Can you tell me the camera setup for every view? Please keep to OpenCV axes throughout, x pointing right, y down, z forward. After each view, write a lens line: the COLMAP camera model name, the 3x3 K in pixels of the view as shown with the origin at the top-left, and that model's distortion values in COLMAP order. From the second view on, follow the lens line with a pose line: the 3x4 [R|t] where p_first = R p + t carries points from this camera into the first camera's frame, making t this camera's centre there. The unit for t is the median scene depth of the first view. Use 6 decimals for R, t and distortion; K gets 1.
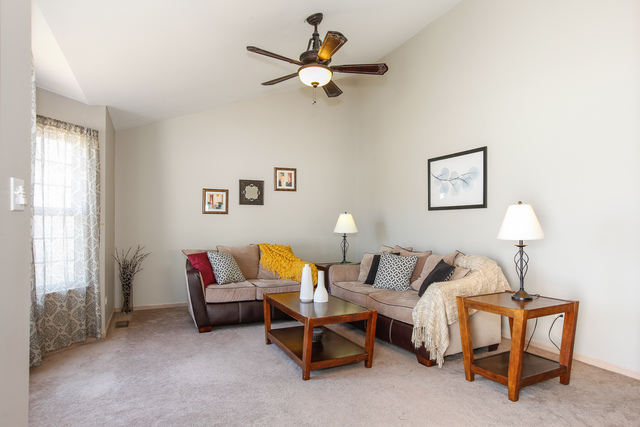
lens RADIAL K [[384.3, 0, 321.2], [0, 384.3, 223.2], [0, 0, 1]] dist [-0.014220, 0.000016]
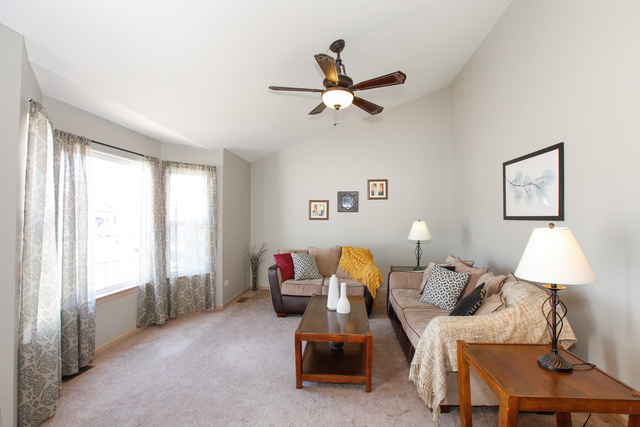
lens RADIAL K [[290.0, 0, 320.0], [0, 290.0, 213.5], [0, 0, 1]] dist [-0.053811, 0.016195]
pose [[0.857995, -0.005120, -0.513632, 0.277161], [-0.000125, 0.999948, -0.010176, -0.044953], [0.513657, 0.008795, 0.857950, 0.230487]]
